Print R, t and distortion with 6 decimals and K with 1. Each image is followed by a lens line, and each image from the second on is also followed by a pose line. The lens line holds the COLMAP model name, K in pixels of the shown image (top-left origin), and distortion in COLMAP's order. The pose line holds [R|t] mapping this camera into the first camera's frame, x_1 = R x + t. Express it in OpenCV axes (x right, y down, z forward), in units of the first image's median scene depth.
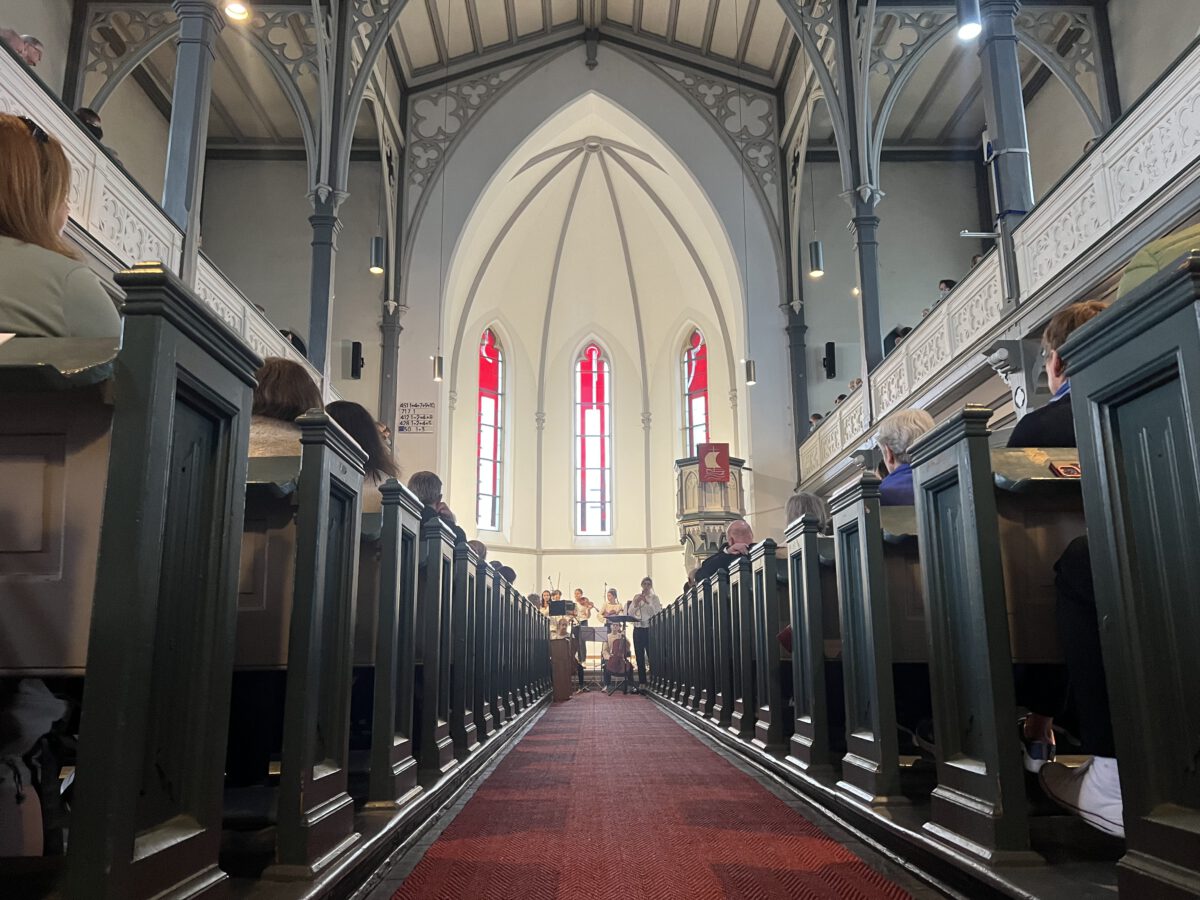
lens RADIAL K [[914.3, 0, 596.8], [0, 914.3, 451.8], [0, 0, 1]] dist [0.075346, -0.037194]
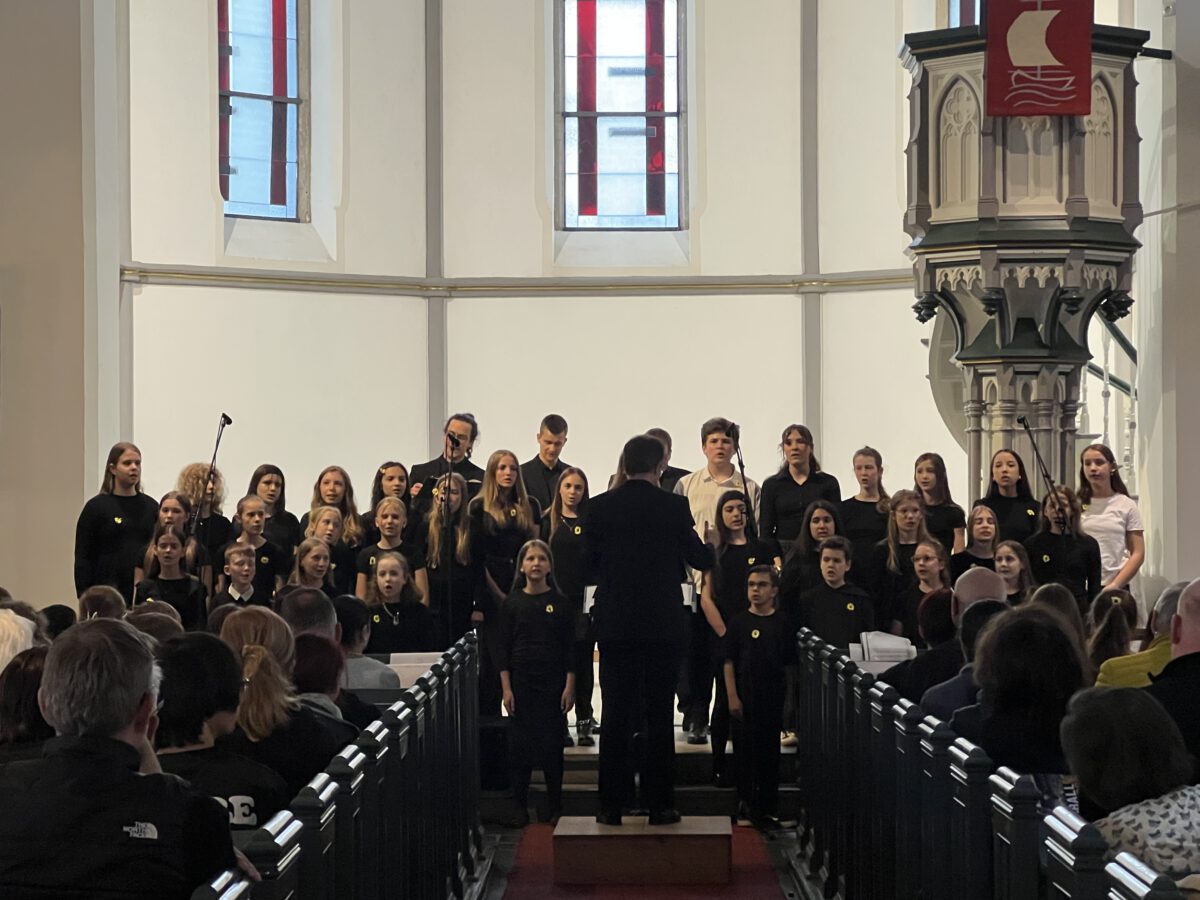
lens RADIAL K [[3179.0, 0, 564.9], [0, 3179.0, 455.6], [0, 0, 1]] dist [0.234268, 0.000000]
pose [[0.999758, 0.001548, -0.021954, 0.000912], [0.003098, 0.977694, 0.210013, -0.067387], [0.021789, -0.210030, 0.977452, -0.017118]]
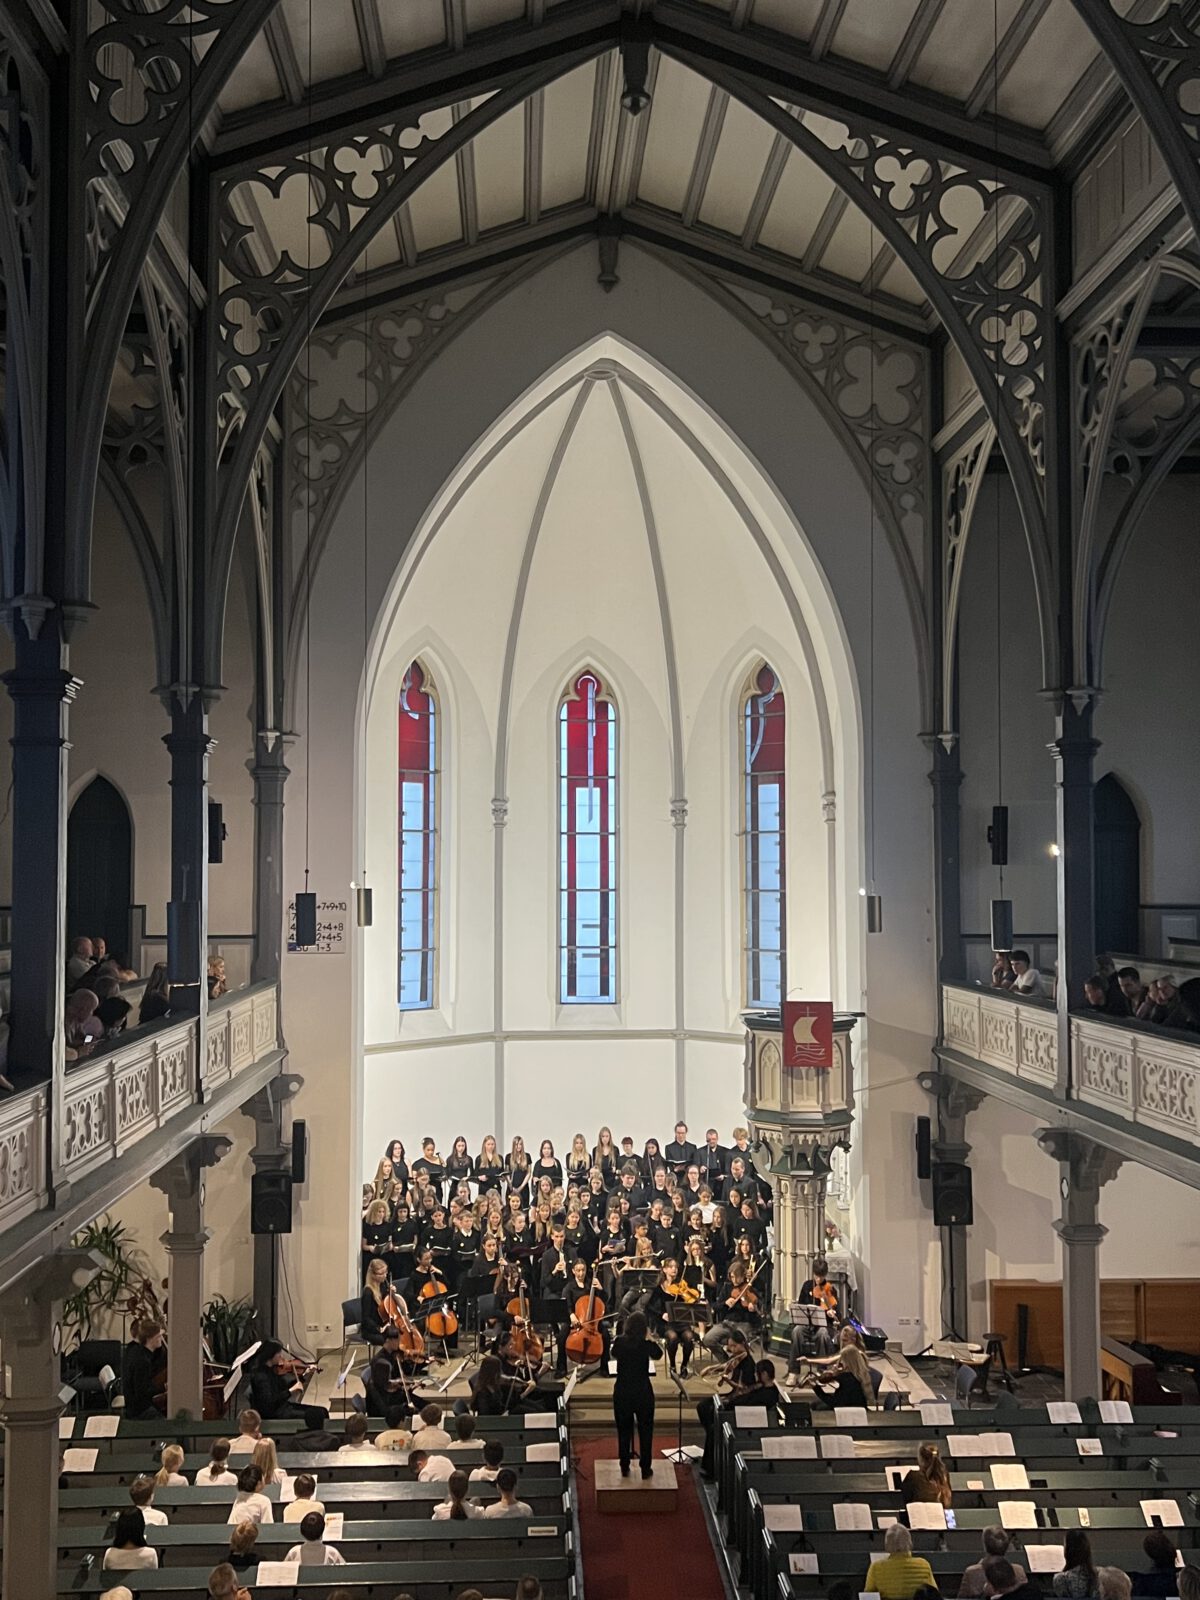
lens RADIAL K [[1634.4, 0, 590.7], [0, 1634.4, 791.9], [0, 0, 1]] dist [0.063098, 0.000000]
pose [[0.999385, 0.007085, 0.034344, -0.051849], [-0.013134, 0.983718, 0.179240, -0.309723], [-0.032515, -0.179581, 0.983206, -0.048668]]
